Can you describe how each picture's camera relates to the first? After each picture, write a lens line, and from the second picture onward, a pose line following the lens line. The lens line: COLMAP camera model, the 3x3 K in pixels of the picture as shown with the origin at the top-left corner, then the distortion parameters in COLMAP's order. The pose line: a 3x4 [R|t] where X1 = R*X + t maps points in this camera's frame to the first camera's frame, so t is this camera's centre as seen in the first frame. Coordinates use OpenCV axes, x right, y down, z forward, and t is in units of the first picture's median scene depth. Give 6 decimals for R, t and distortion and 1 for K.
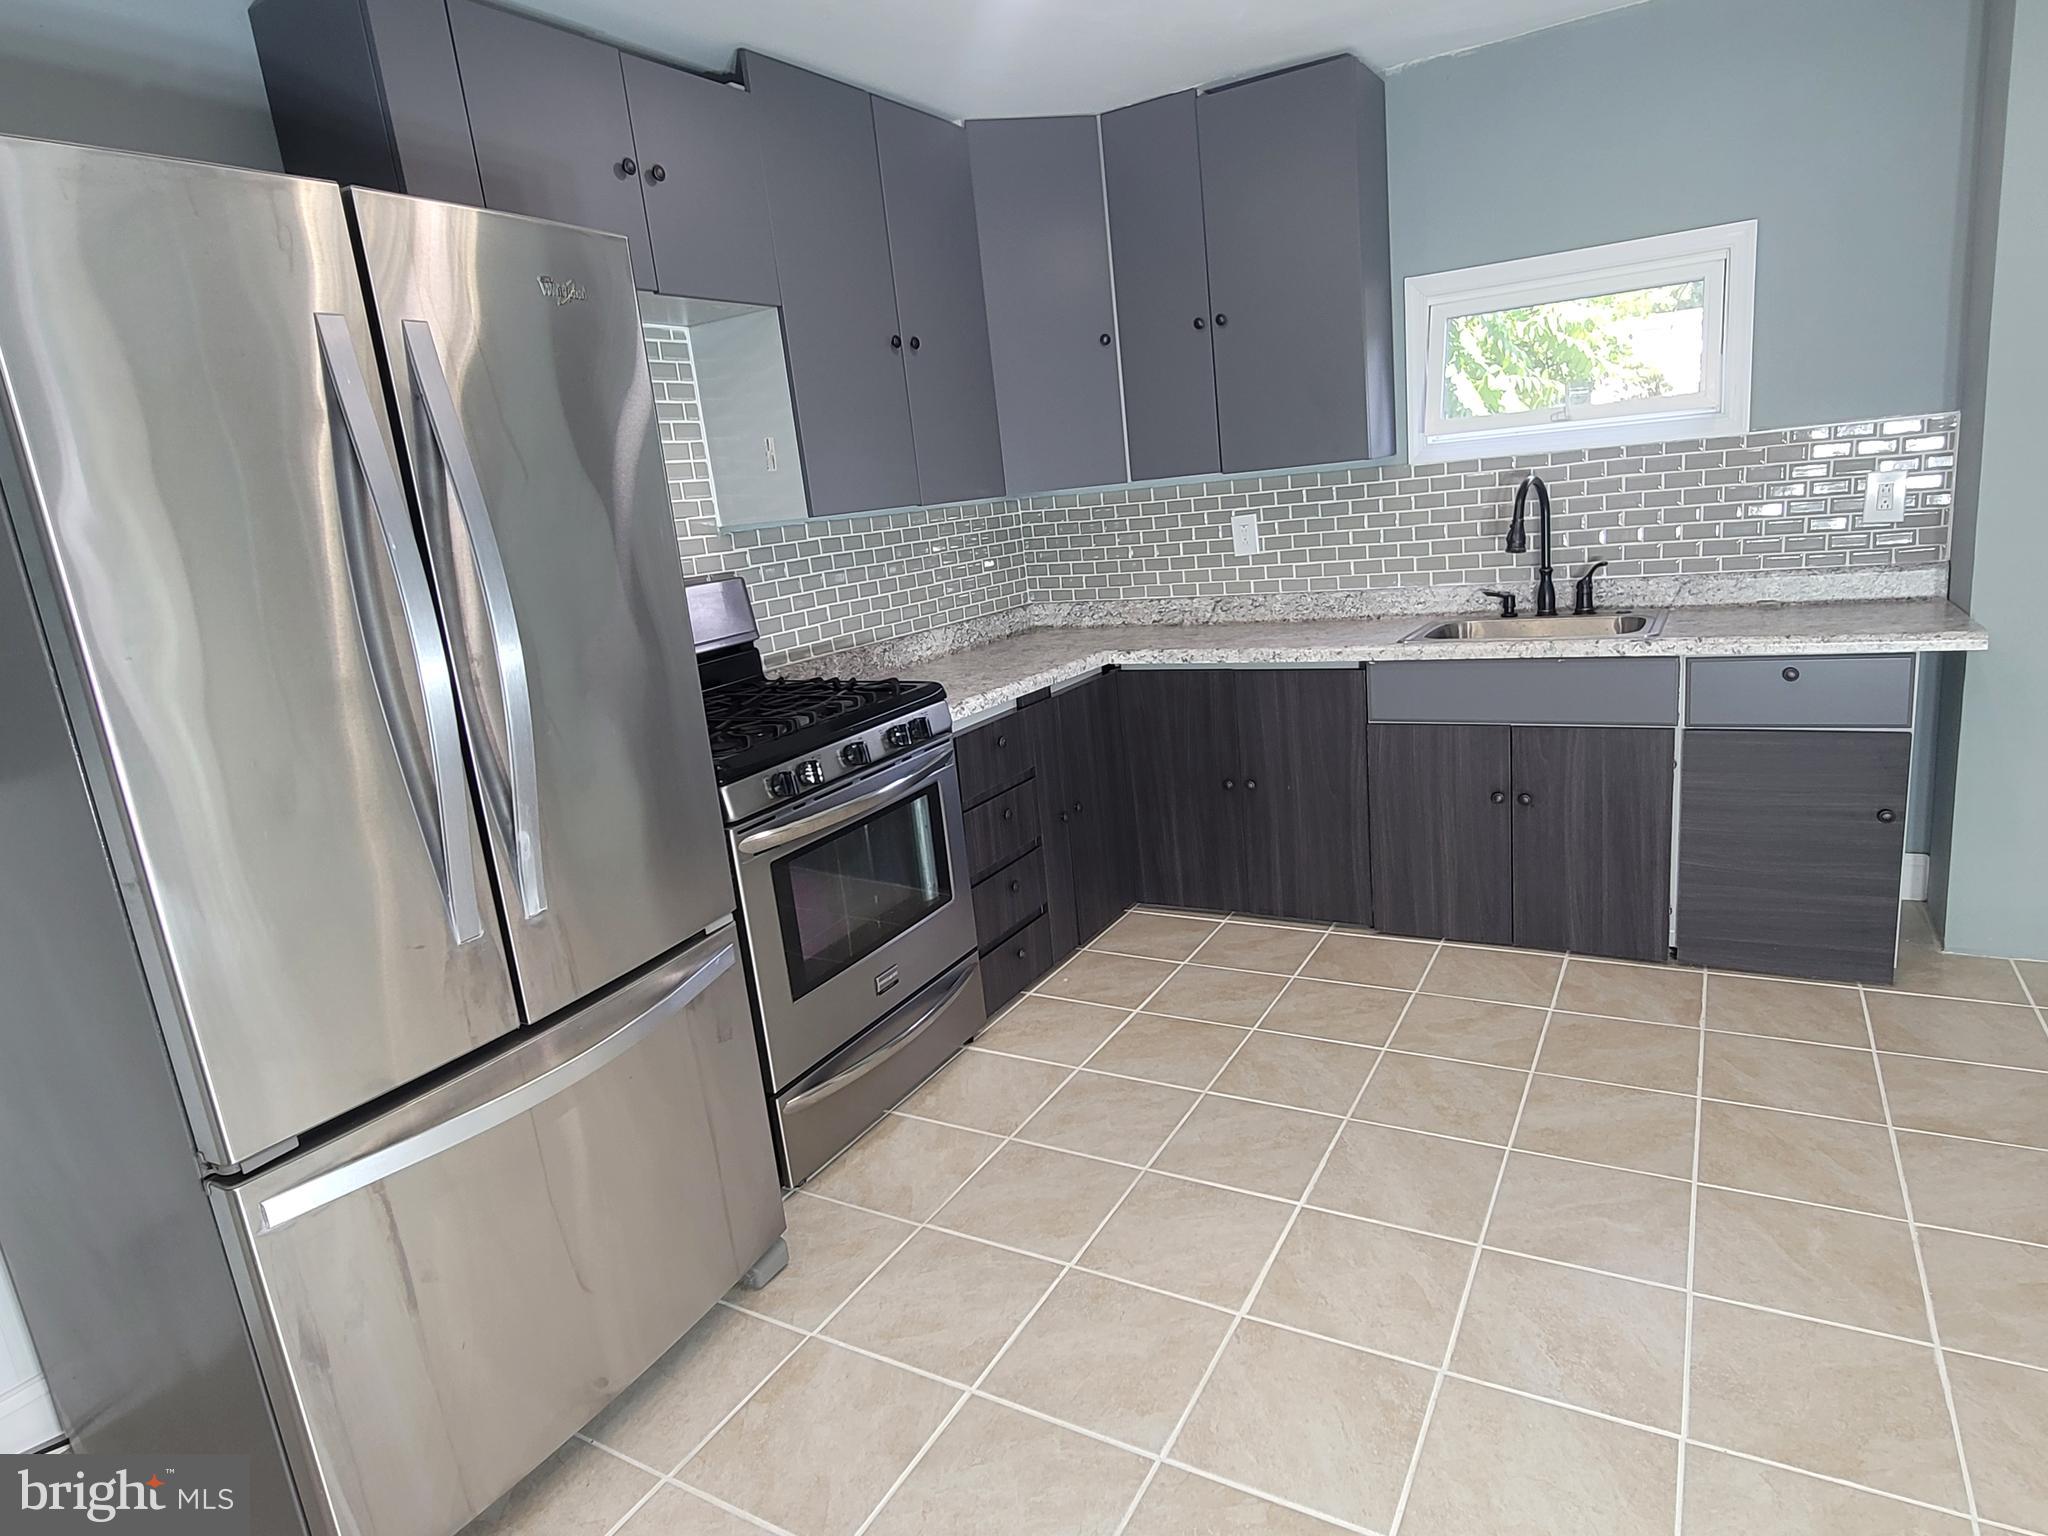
lens RADIAL K [[1183.4, 0, 1054.1], [0, 1183.4, 762.3], [0, 0, 1]] dist [0.006931, 0.000086]
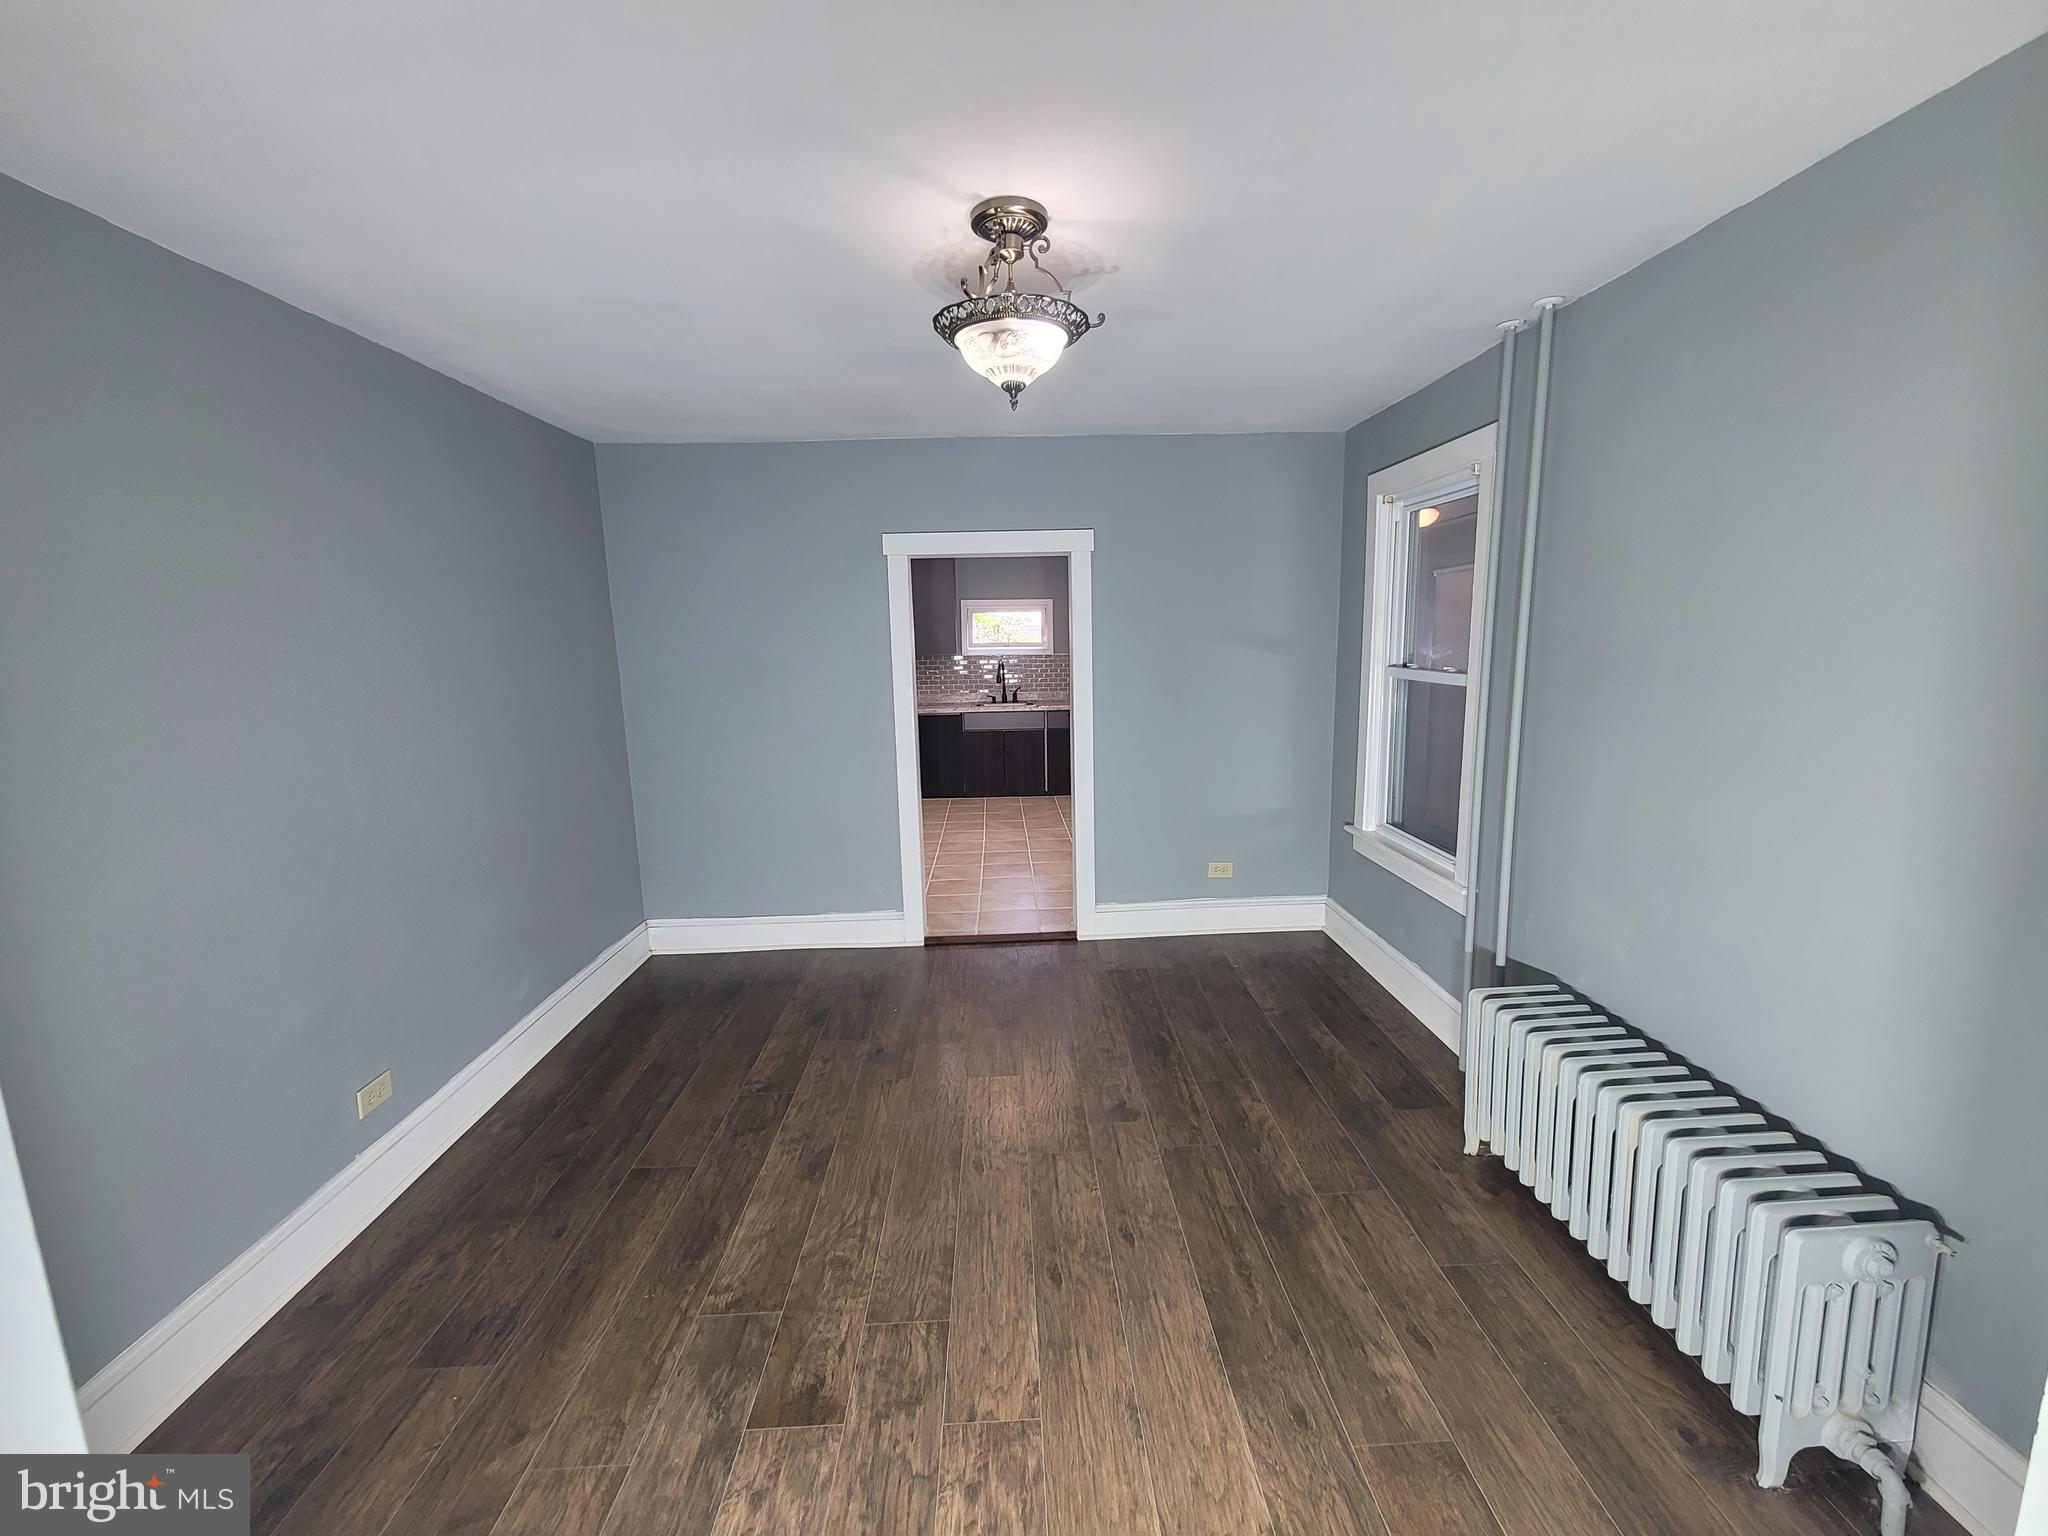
lens RADIAL K [[834.8, 0, 1043.3], [0, 834.8, 764.5], [0, 0, 1]] dist [0.000648, -0.000274]
pose [[0.820139, -0.023605, 0.571677, -1.038012], [0.059160, 0.997292, -0.043695, 0.197364], [-0.569097, 0.069656, 0.819315, -1.213517]]
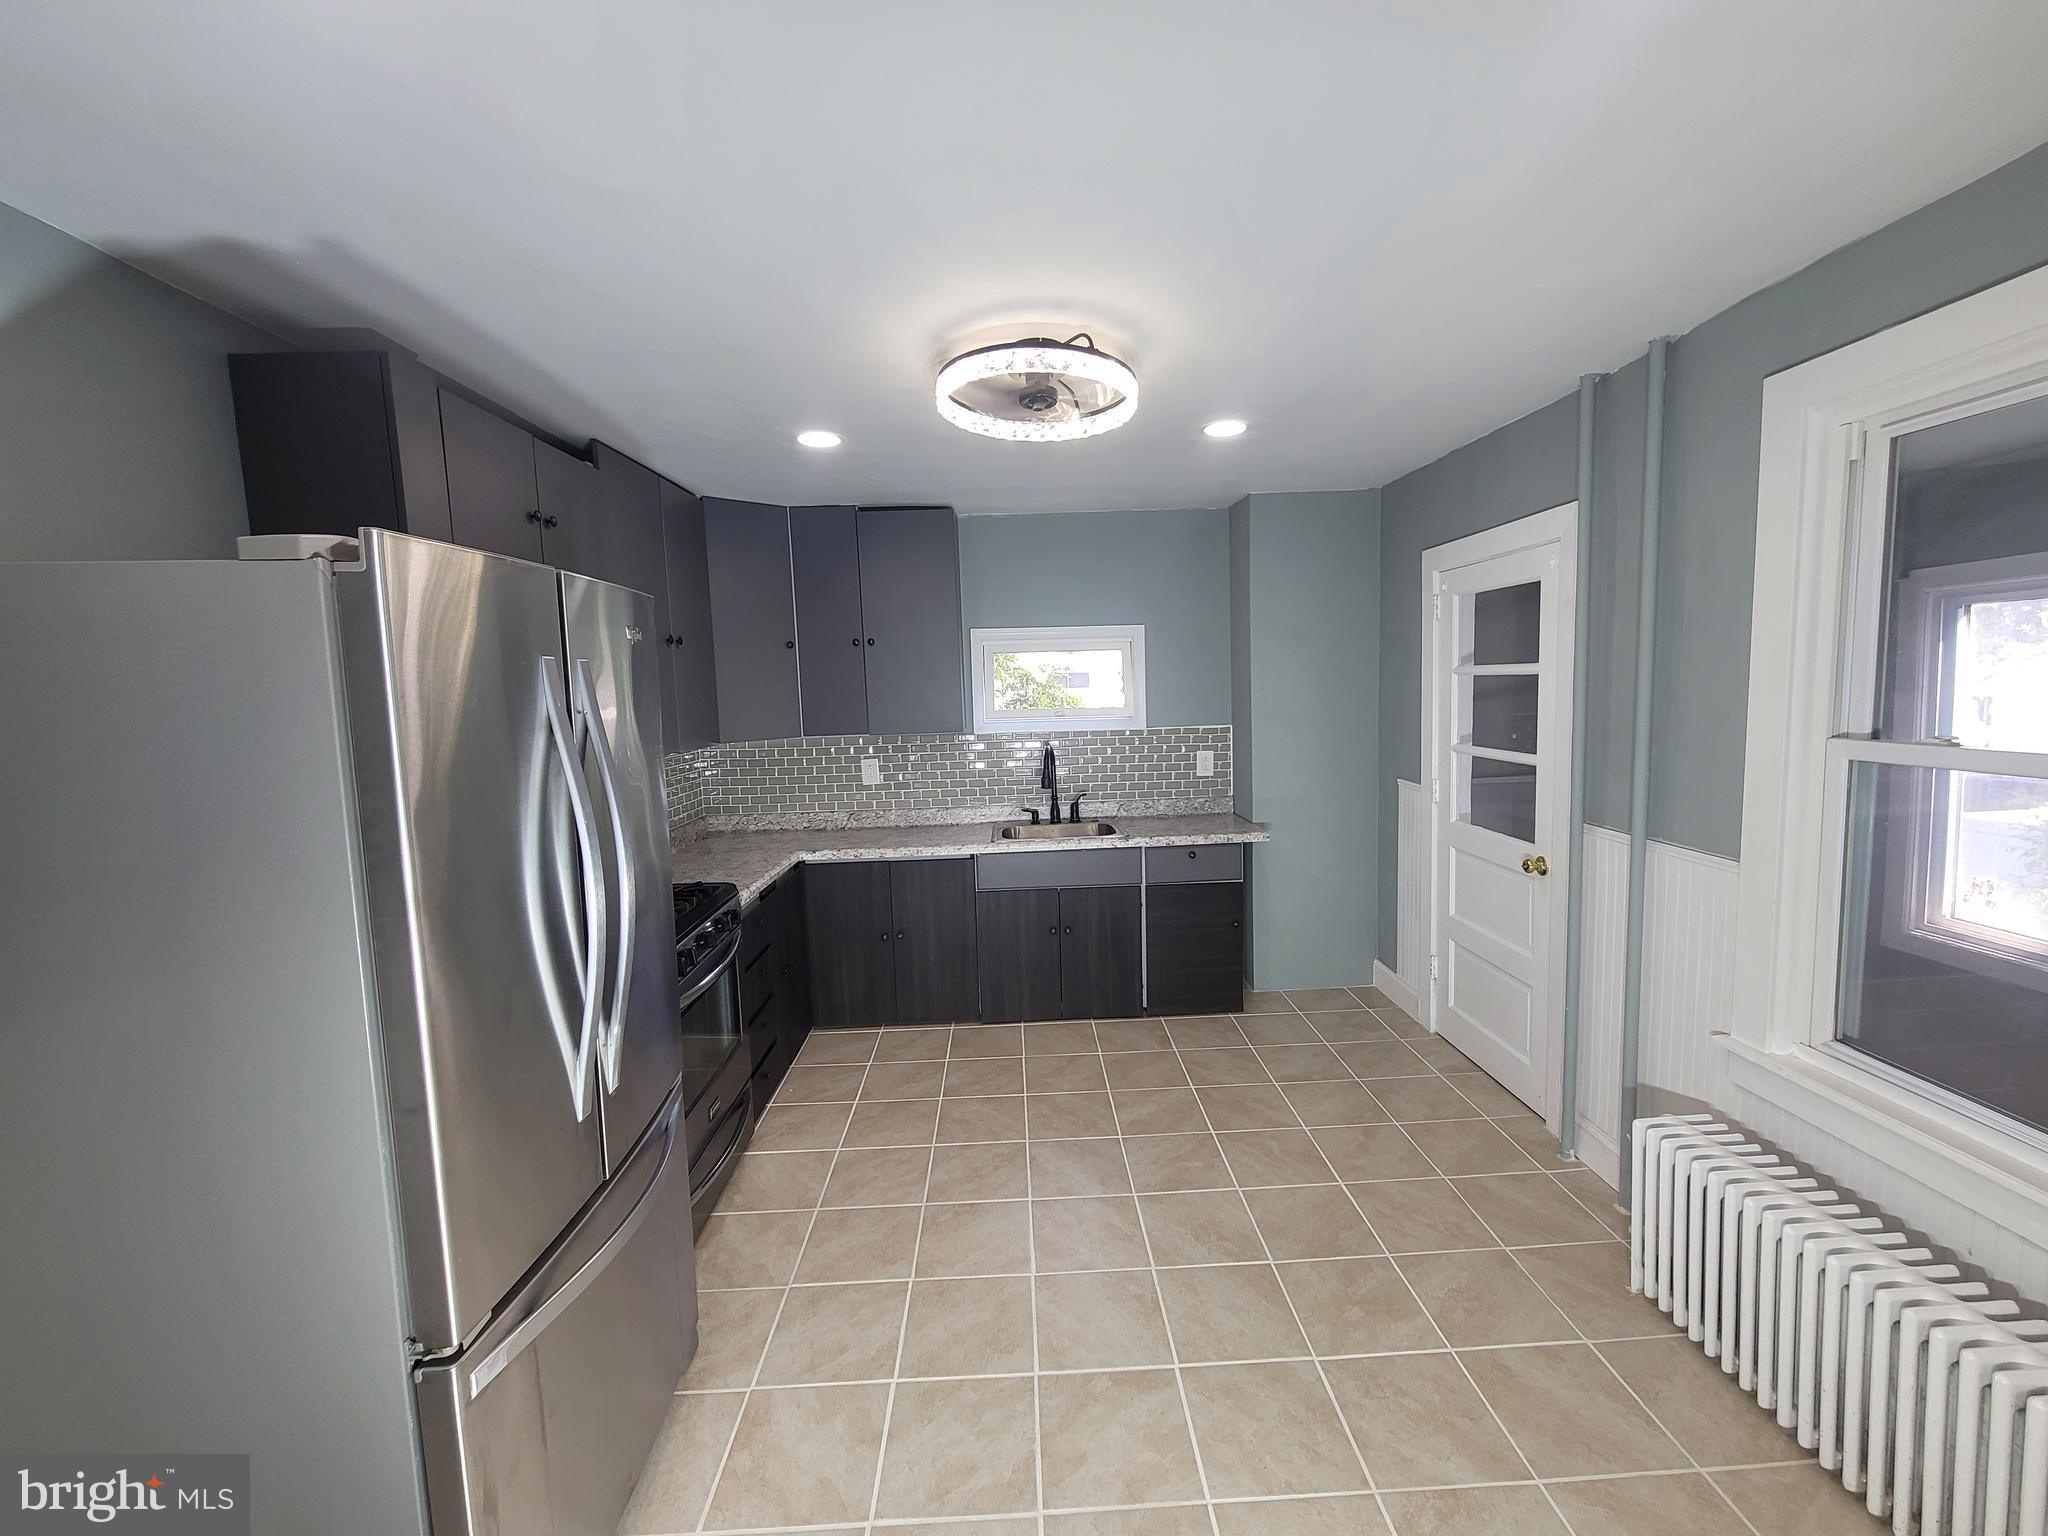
lens RADIAL K [[834.8, 0, 1043.3], [0, 834.8, 764.5], [0, 0, 1]] dist [0.000648, -0.000274]
pose [[0.851482, 0.019384, 0.524025, -0.297594], [0.068518, 0.986636, -0.147830, -0.033295], [-0.519888, 0.161780, 0.838775, -0.048228]]
